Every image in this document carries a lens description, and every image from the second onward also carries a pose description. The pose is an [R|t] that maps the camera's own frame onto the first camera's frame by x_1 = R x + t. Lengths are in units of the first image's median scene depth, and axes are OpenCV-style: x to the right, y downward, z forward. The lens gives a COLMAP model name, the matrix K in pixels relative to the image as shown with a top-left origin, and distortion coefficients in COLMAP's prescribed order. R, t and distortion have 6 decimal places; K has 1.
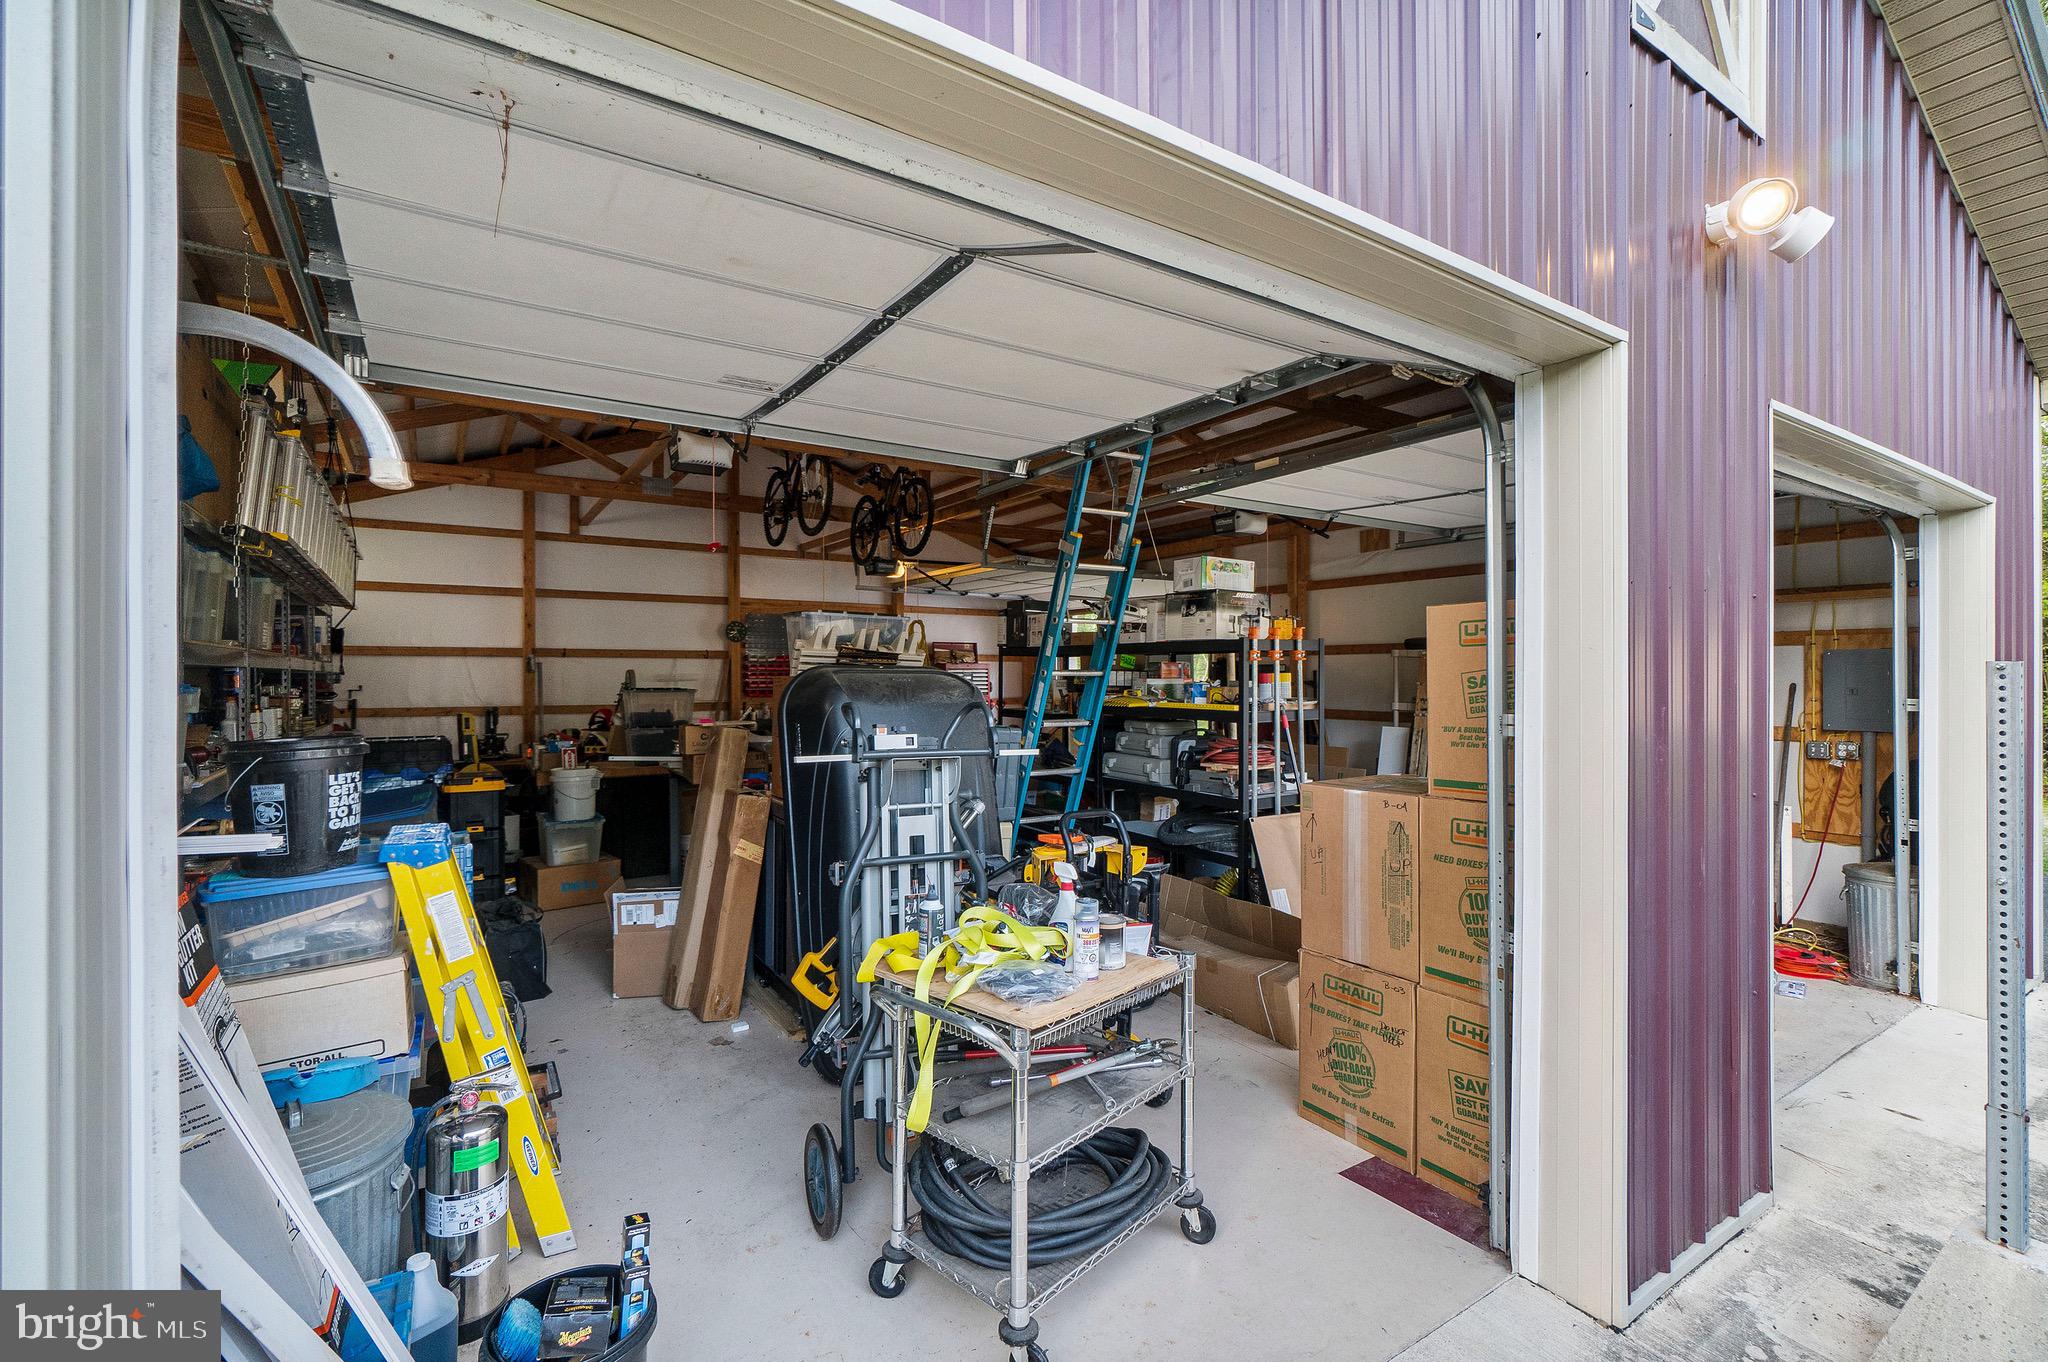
lens RADIAL K [[904.3, 0, 1024.0], [0, 904.3, 681.0], [0, 0, 1]] dist [-0.000724, -0.000044]
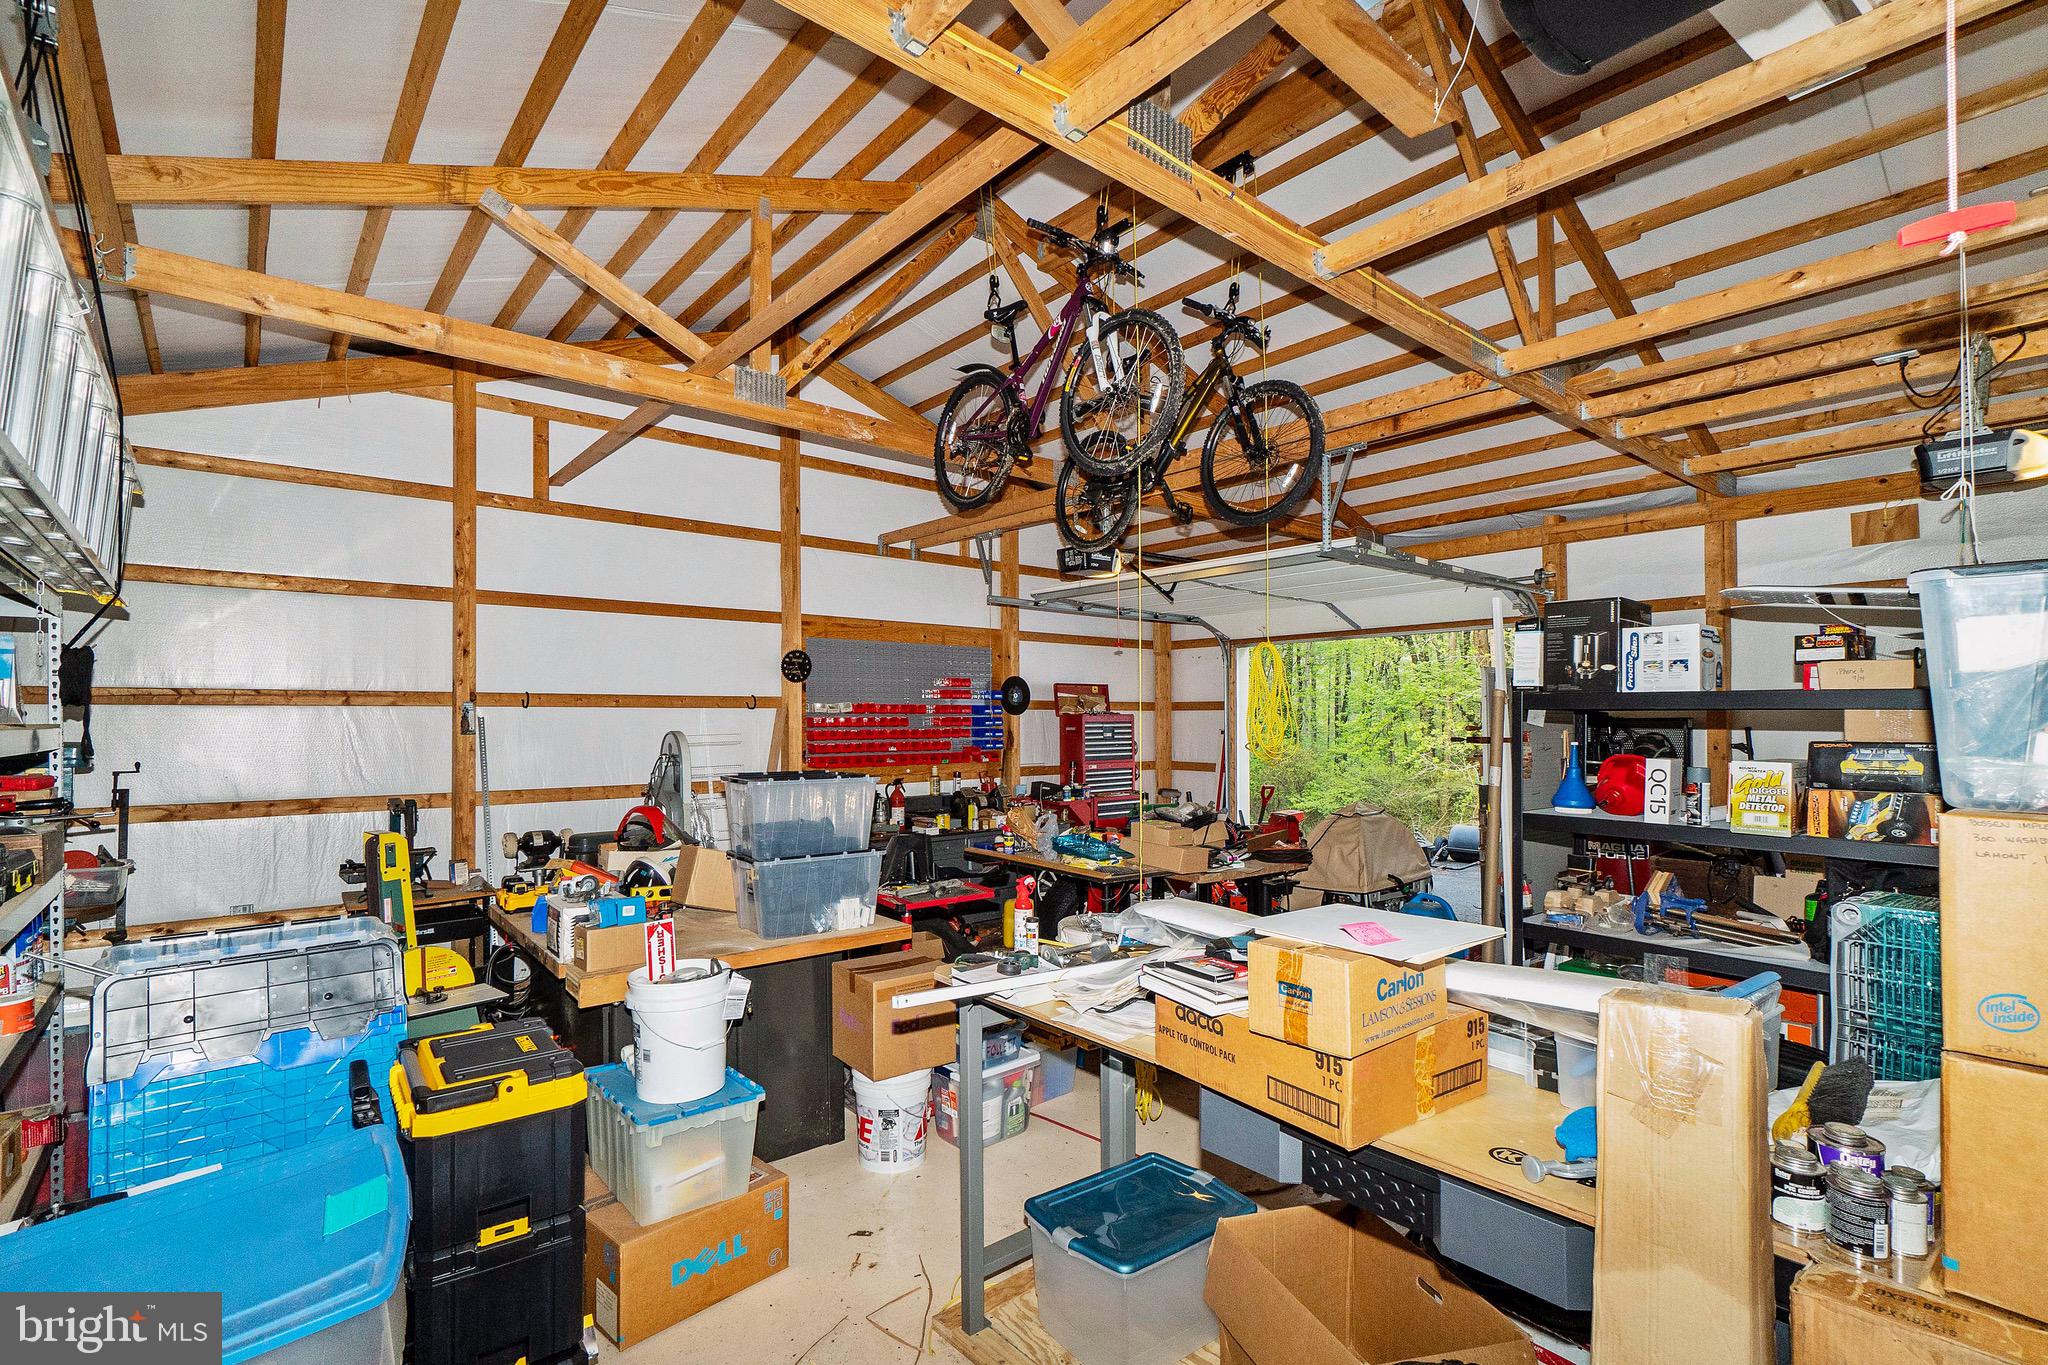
lens RADIAL K [[931.4, 0, 1026.3], [0, 931.4, 724.1], [0, 0, 1]] dist [0.002392, 0.000292]
pose [[0.992318, -0.001993, 0.123695, -0.262082], [0.001766, 0.999997, 0.001947, -0.015559], [-0.123699, -0.001713, 0.992318, 0.360959]]
